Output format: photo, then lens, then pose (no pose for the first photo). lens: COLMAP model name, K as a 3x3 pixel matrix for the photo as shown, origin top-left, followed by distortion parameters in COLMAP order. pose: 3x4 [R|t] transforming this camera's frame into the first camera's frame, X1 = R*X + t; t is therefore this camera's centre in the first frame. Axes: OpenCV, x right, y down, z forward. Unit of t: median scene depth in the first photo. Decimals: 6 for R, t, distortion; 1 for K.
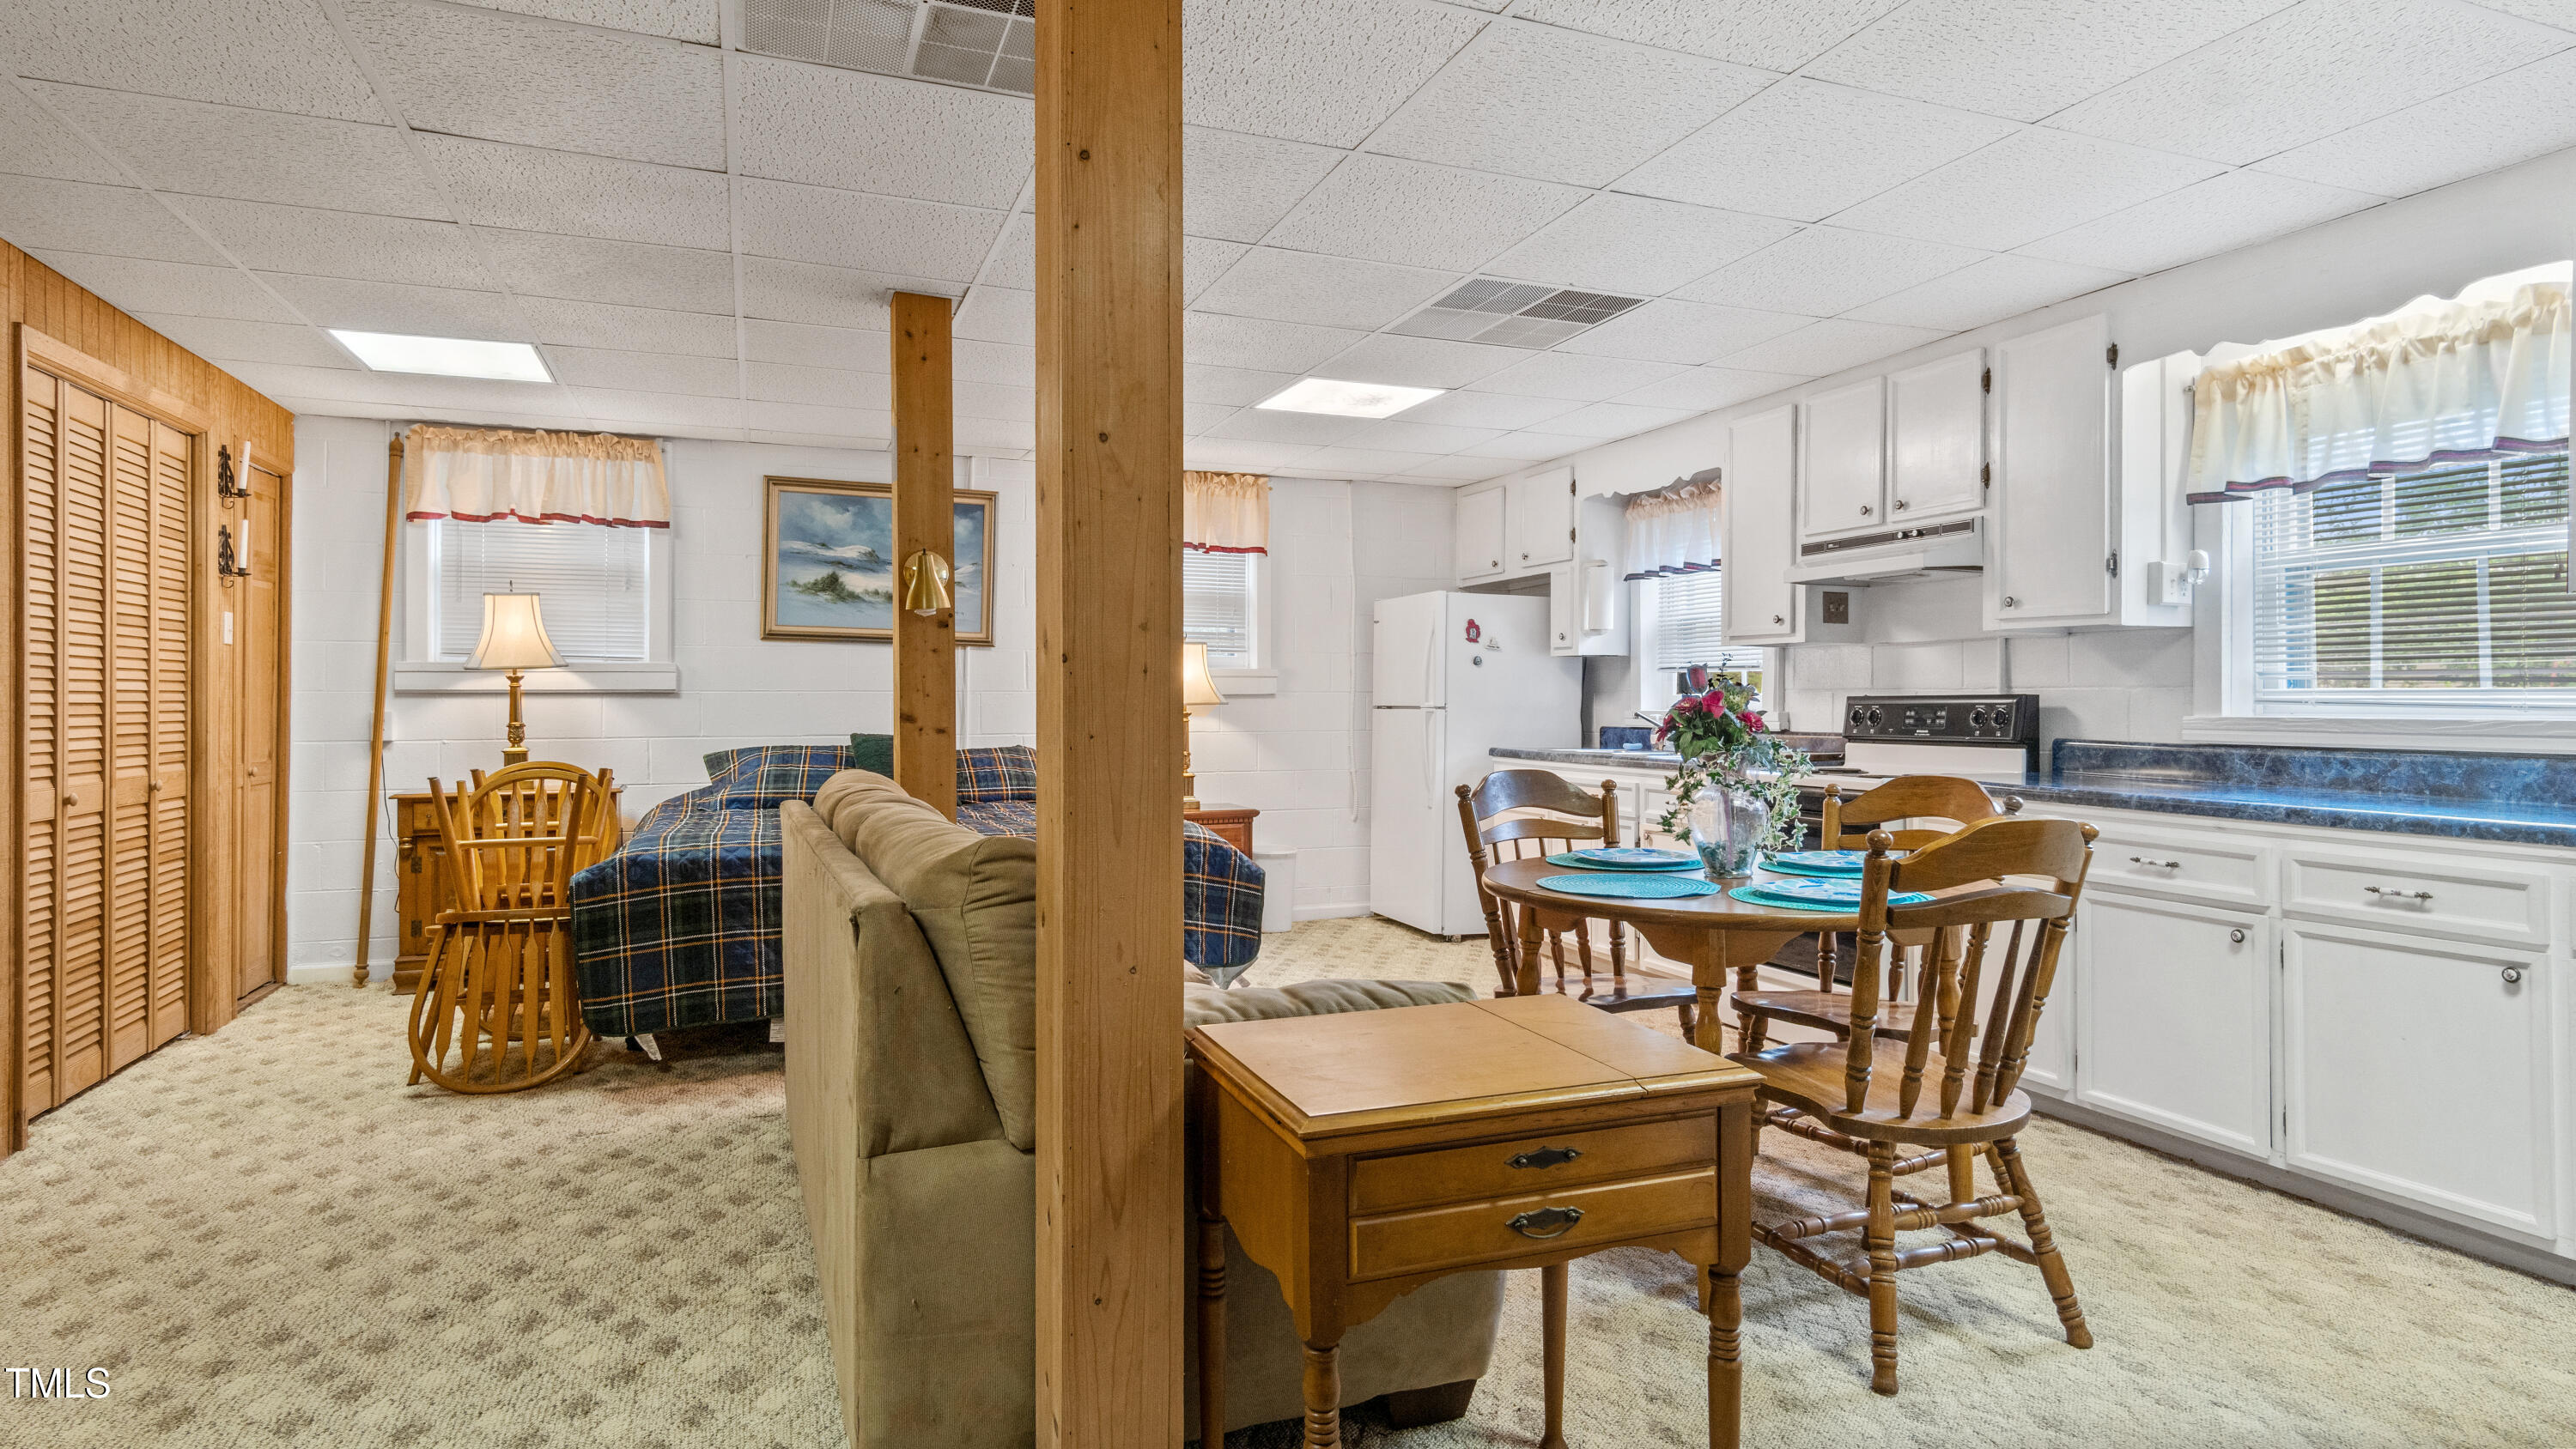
lens RADIAL K [[1381.9, 0, 1282.1], [0, 1381.9, 694.2], [0, 0, 1]] dist [0.003972, 0.000227]
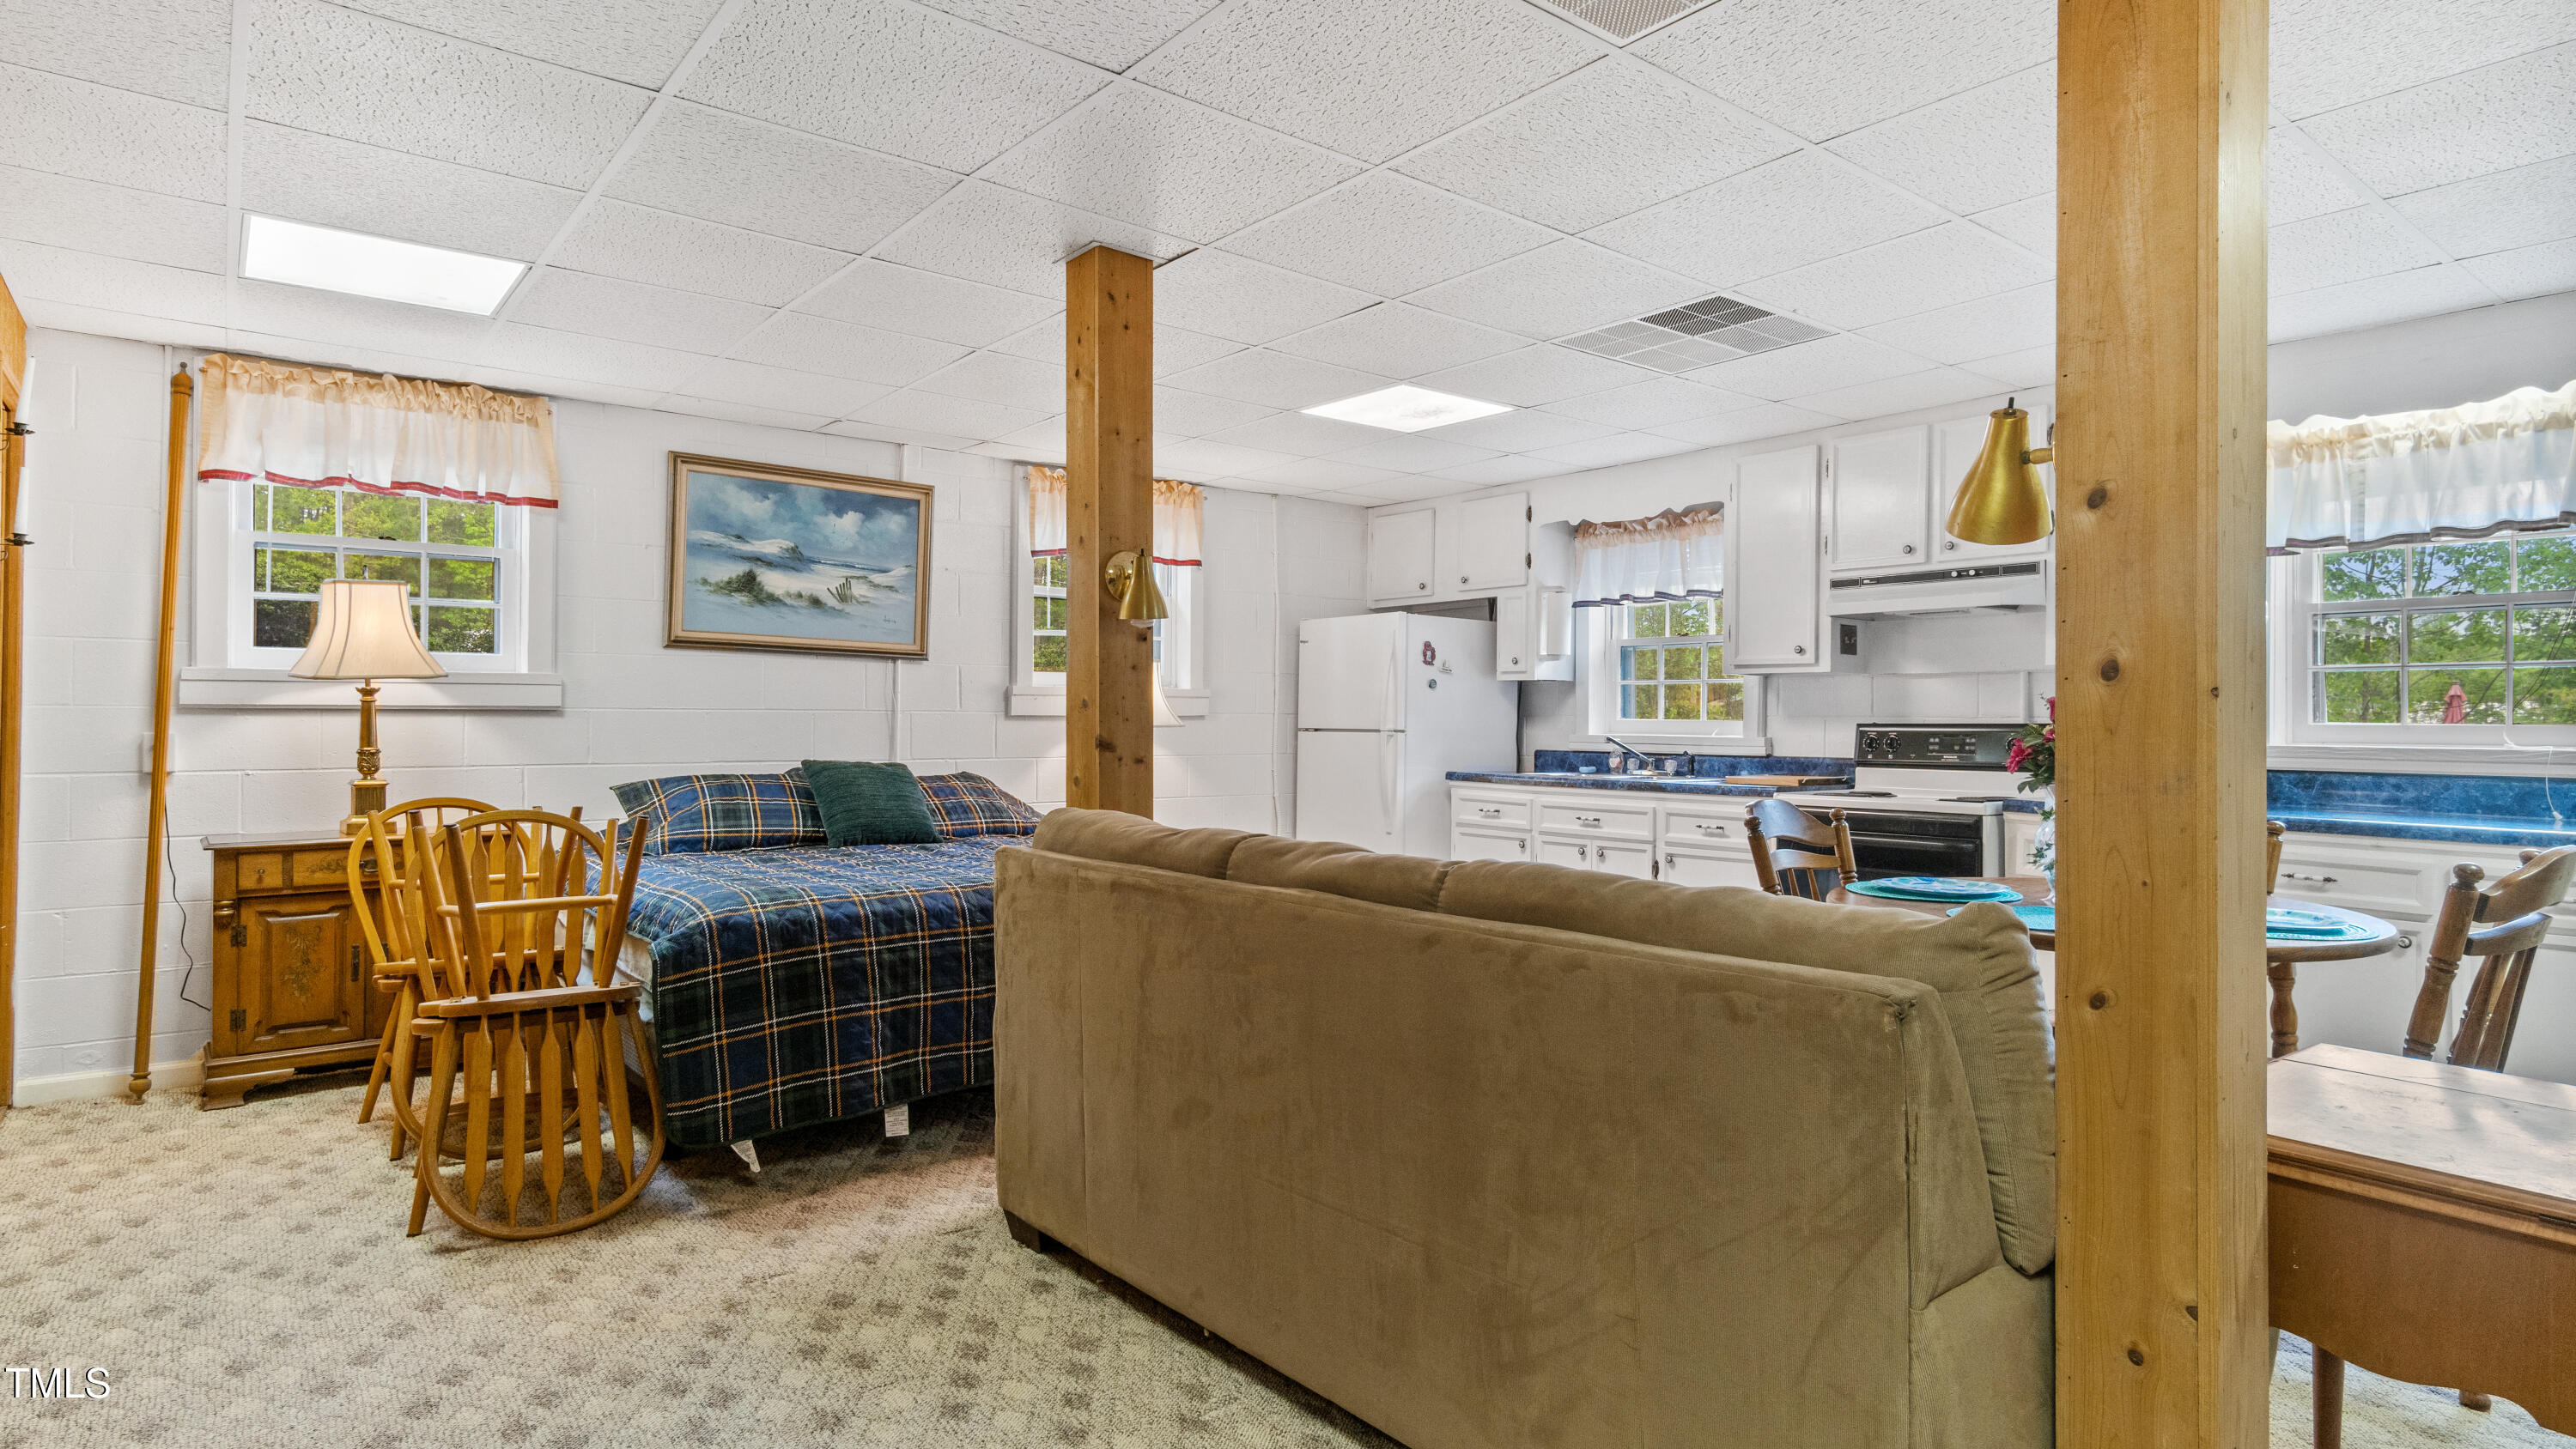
lens RADIAL K [[1366.5, 0, 1274.7], [0, 1366.5, 711.2], [0, 0, 1]] dist [0.004576, 0.001309]
pose [[0.956372, 0.007555, 0.292053, -0.324379], [-0.007571, 0.999971, -0.001076, -0.003354], [-0.292053, -0.001182, 0.956401, 0.124975]]
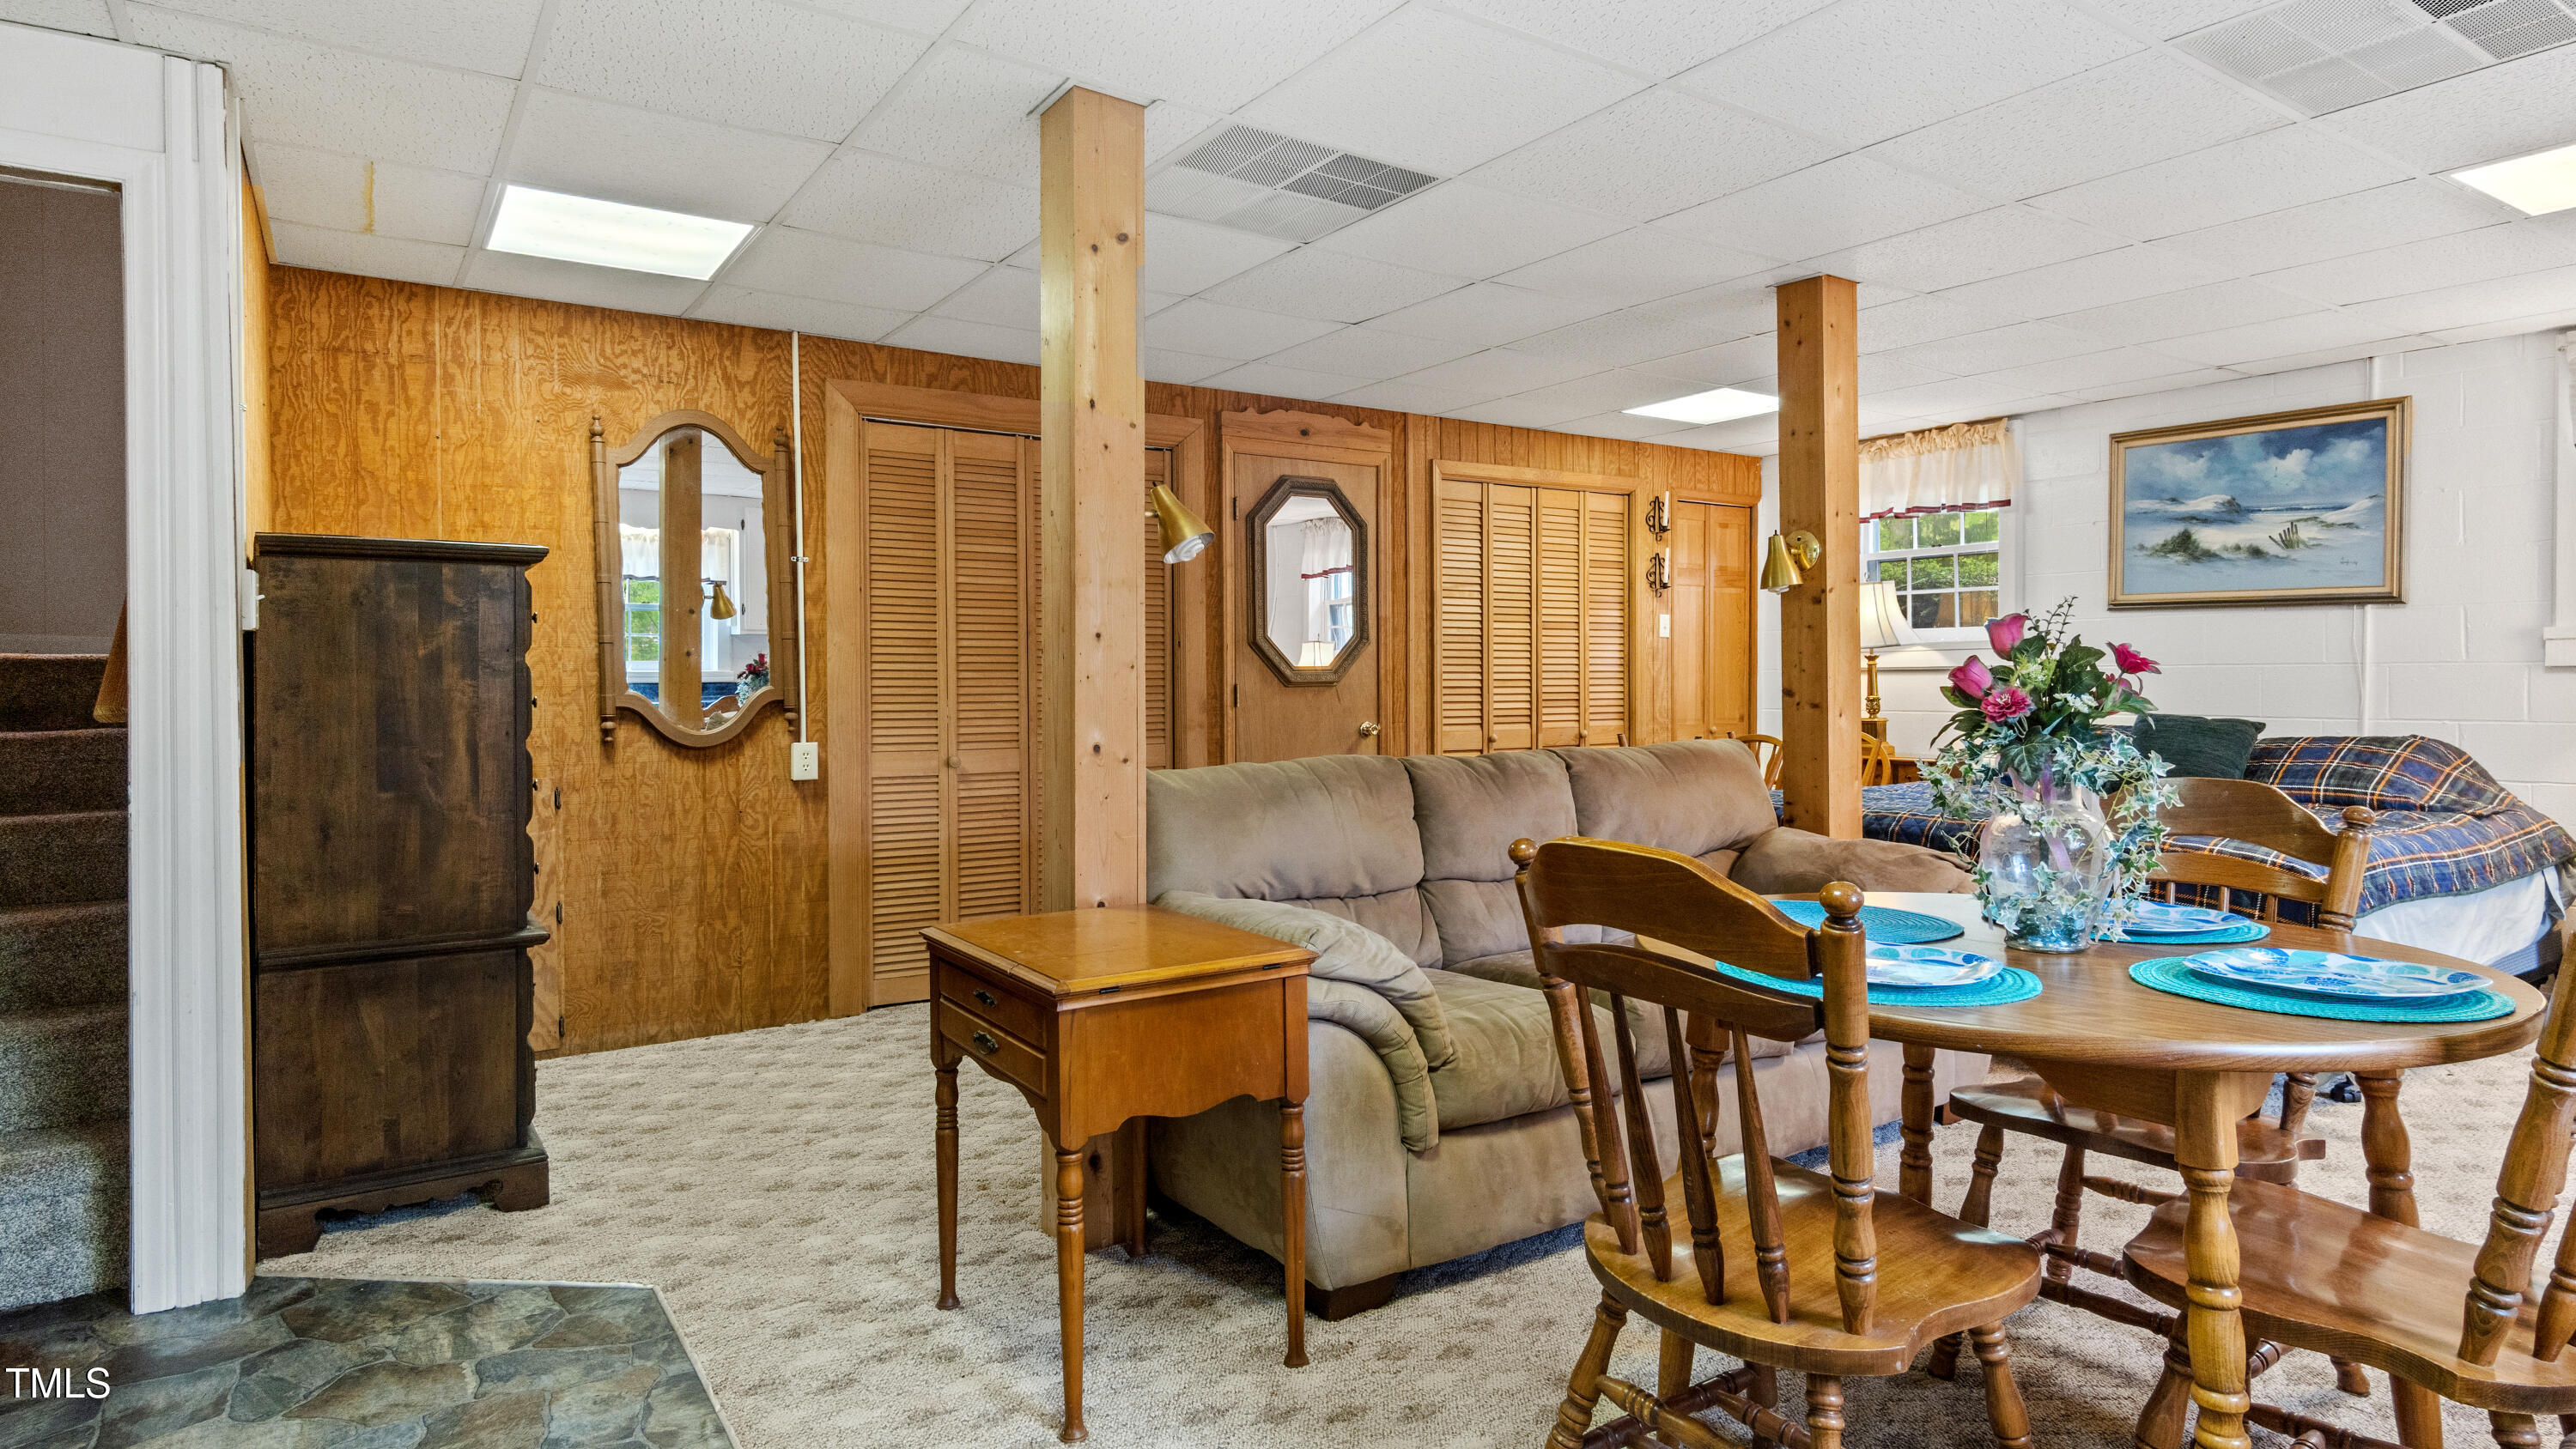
lens RADIAL K [[1381.9, 0, 1282.1], [0, 1381.9, 694.2], [0, 0, 1]] dist [0.003972, 0.000227]
pose [[0.206028, 0.009887, -0.978496, 0.519546], [0.006818, 0.999910, 0.011539, 0.002795], [0.978522, -0.009048, 0.205942, 0.319189]]
